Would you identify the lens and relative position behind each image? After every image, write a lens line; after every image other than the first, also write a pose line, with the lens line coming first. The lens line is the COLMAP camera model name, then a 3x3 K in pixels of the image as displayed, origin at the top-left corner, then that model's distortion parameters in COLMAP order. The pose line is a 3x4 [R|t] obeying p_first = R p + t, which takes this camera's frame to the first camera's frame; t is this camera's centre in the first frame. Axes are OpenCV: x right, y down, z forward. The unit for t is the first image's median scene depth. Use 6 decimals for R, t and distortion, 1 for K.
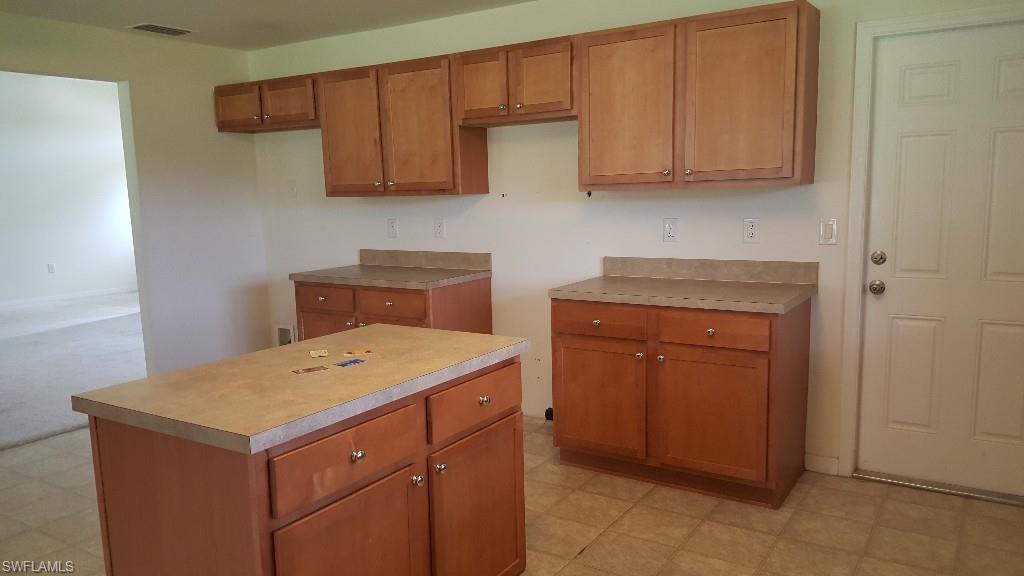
lens RADIAL K [[772.7, 0, 510.7], [0, 772.7, 298.3], [0, 0, 1]] dist [0.038226, -0.003314]
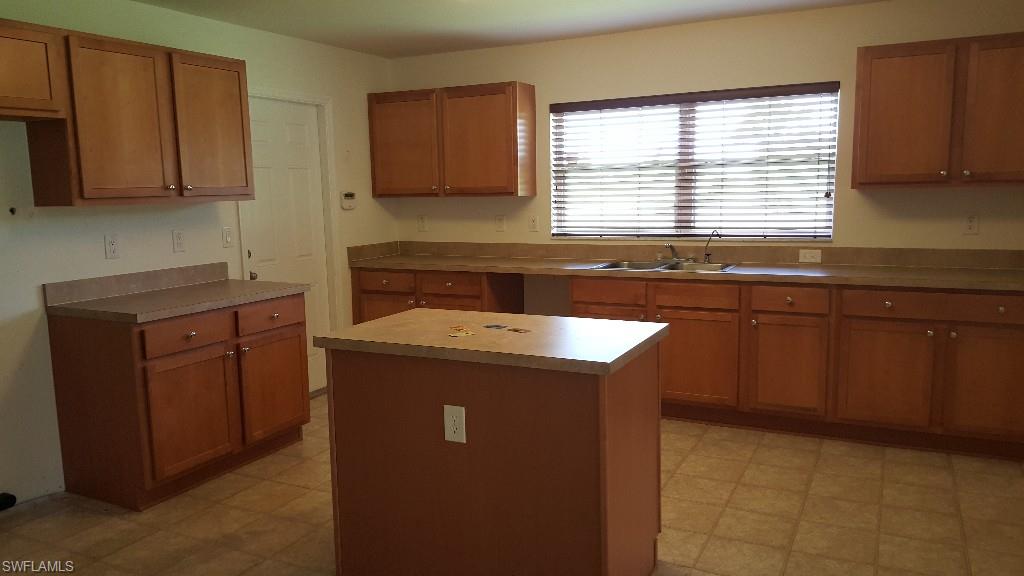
lens RADIAL K [[772.7, 0, 511.3], [0, 772.7, 284.9], [0, 0, 1]] dist [0.038226, -0.003314]
pose [[-0.129193, -0.097555, 0.986809, -0.930687], [0.166428, 0.978900, 0.118561, -0.082554], [-0.977554, 0.179550, -0.110231, 0.699962]]
